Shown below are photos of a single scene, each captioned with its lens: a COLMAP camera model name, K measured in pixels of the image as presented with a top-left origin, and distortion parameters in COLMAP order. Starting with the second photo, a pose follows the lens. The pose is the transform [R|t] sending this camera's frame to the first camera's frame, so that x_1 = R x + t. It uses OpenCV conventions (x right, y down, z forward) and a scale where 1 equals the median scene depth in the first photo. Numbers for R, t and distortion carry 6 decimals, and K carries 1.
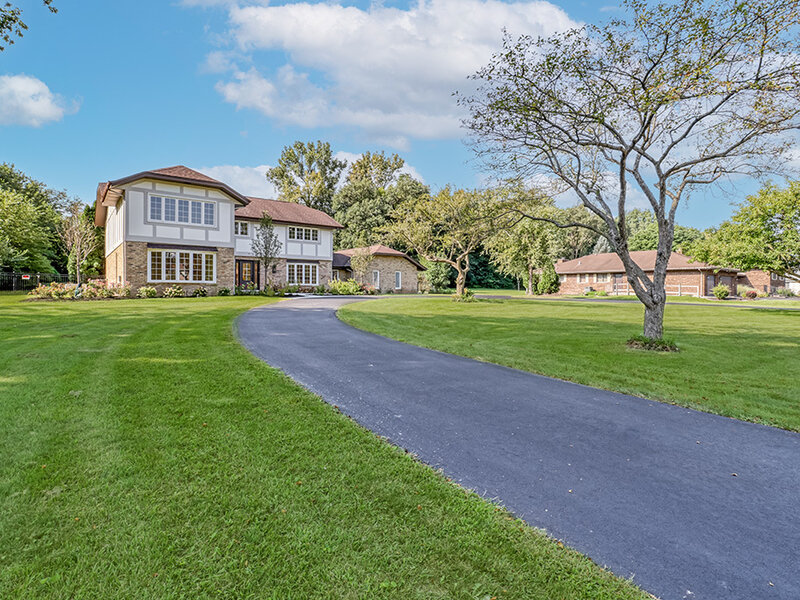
lens RADIAL K [[424.2, 0, 400.0], [0, 424.2, 300.0], [0, 0, 1]] dist [-0.000714, -0.000243]
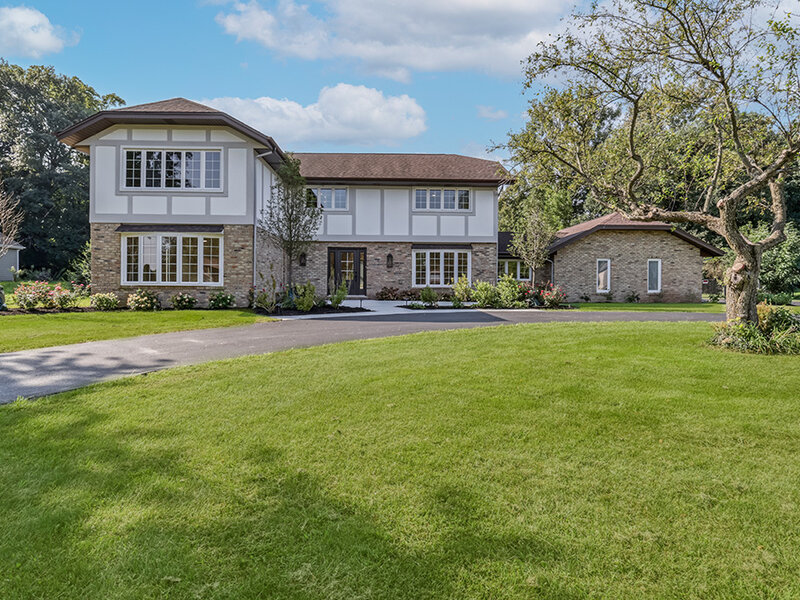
lens RADIAL K [[455.0, 0, 400.0], [0, 455.0, 300.0], [0, 0, 1]] dist [-0.014130, 0.000365]
pose [[0.787947, 0.013682, -0.615591, 0.116924], [-0.016397, 0.999865, 0.001234, -0.019053], [0.615525, 0.009121, 0.788065, 0.507119]]
